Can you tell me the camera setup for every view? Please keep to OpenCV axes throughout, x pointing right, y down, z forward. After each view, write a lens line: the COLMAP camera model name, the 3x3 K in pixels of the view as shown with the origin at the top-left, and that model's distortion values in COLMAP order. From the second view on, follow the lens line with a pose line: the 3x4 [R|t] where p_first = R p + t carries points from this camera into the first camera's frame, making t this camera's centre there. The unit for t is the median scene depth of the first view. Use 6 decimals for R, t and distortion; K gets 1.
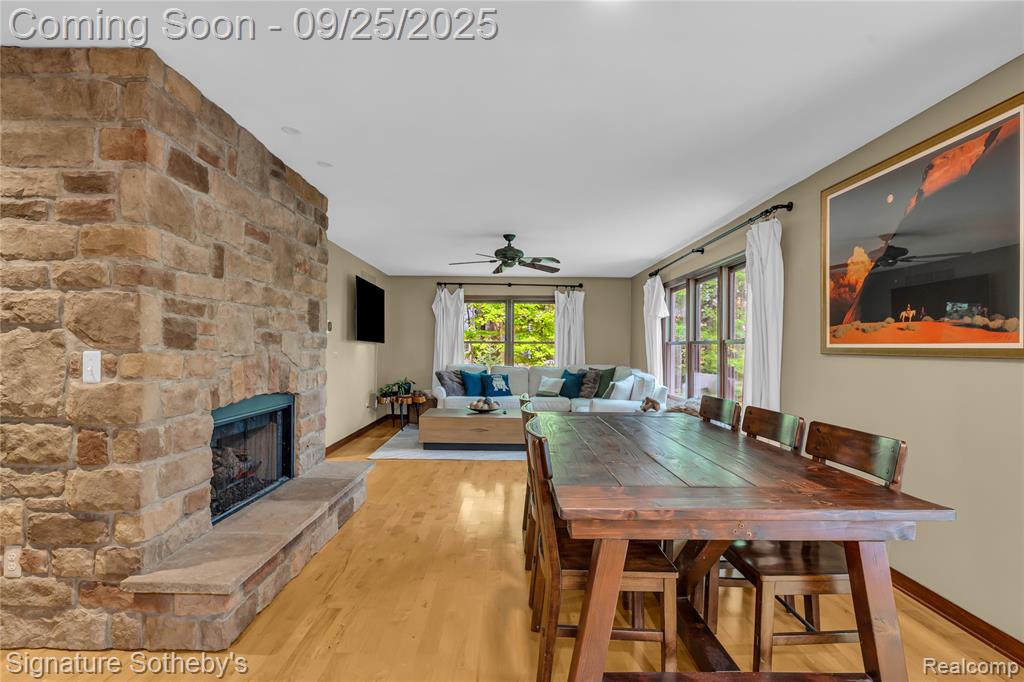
lens RADIAL K [[483.3, 0, 511.0], [0, 483.3, 344.3], [0, 0, 1]] dist [-0.003625, -0.000642]
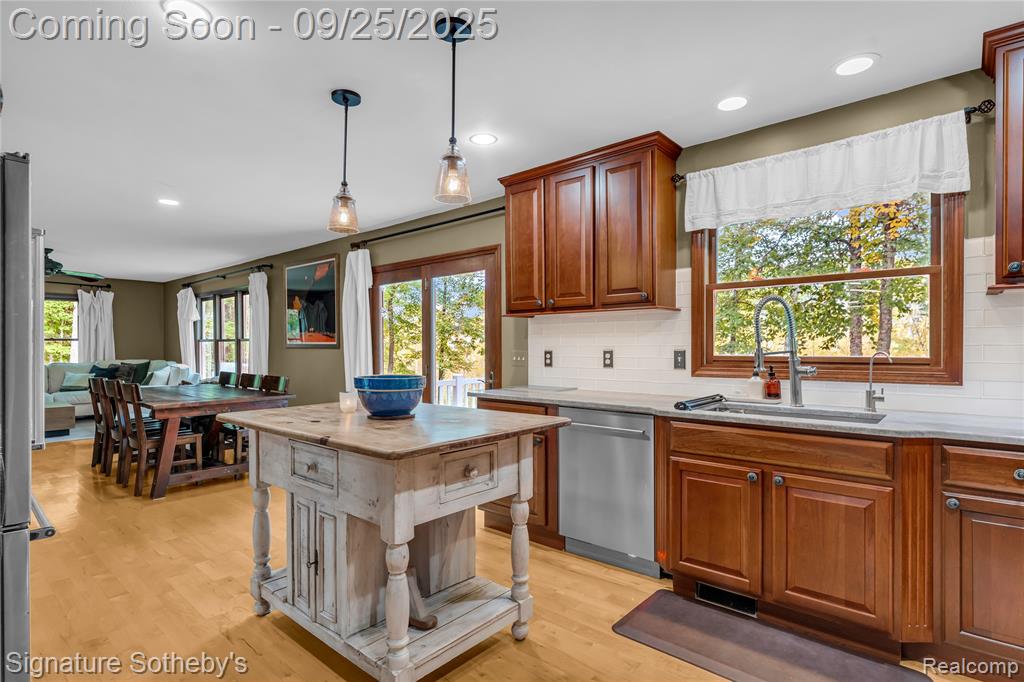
lens RADIAL K [[516.6, 0, 511.7], [0, 516.6, 351.8], [0, 0, 1]] dist [-0.001528, -0.000122]
pose [[0.657872, -0.018328, 0.752907, -0.146502], [0.000111, 0.999706, 0.024240, -0.004994], [-0.753130, -0.015864, 0.657680, -0.474445]]
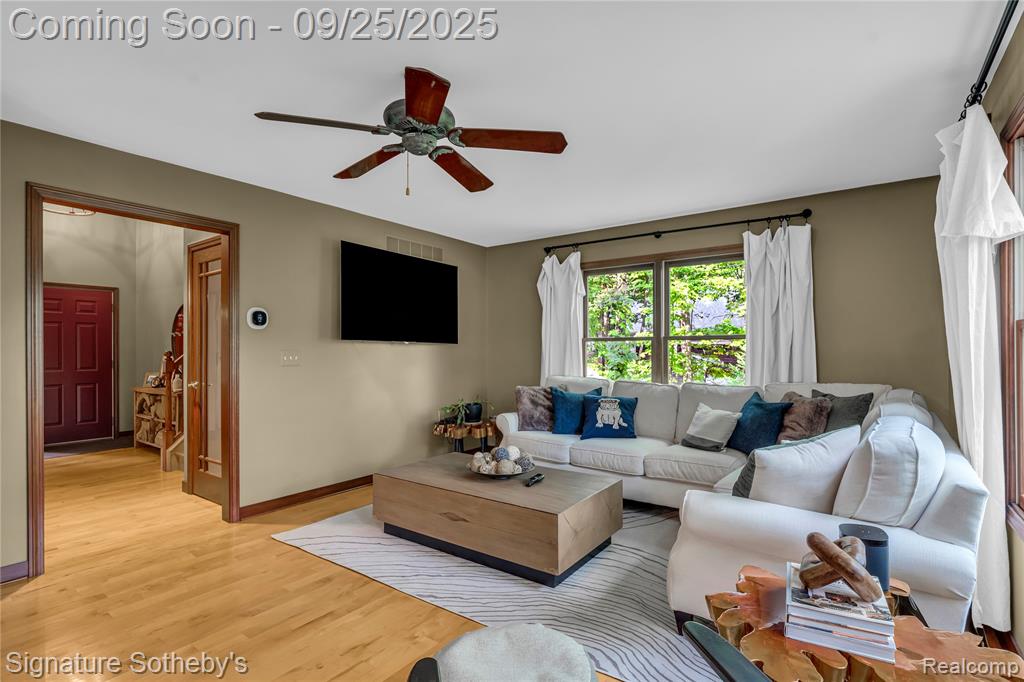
lens RADIAL K [[483.3, 0, 511.0], [0, 483.3, 344.3], [0, 0, 1]] dist [-0.003625, -0.000642]
pose [[0.804920, -0.017218, -0.593133, 0.212510], [0.016153, 0.999844, -0.007103, 0.005265], [0.593163, -0.003863, 0.805073, 0.503662]]
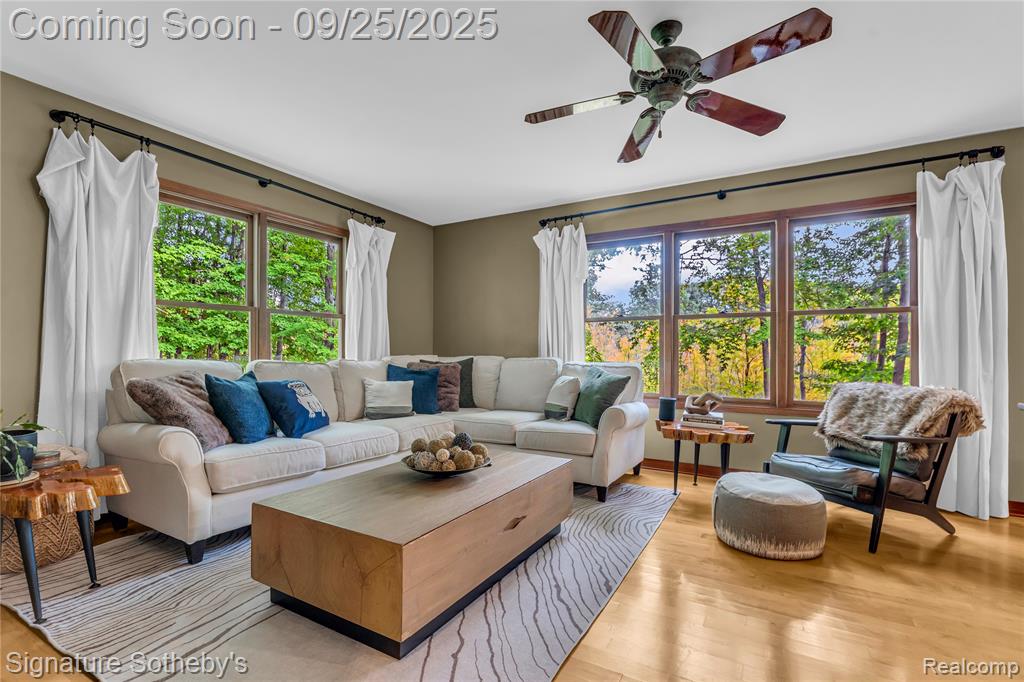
lens RADIAL K [[469.3, 0, 505.6], [0, 469.3, 350.9], [0, 0, 1]] dist [-0.003844, -0.000291]
pose [[0.520473, -0.006817, 0.853851, -0.290976], [-0.006022, 0.999914, 0.011653, 0.031563], [-0.853857, -0.011207, 0.520388, 0.641739]]
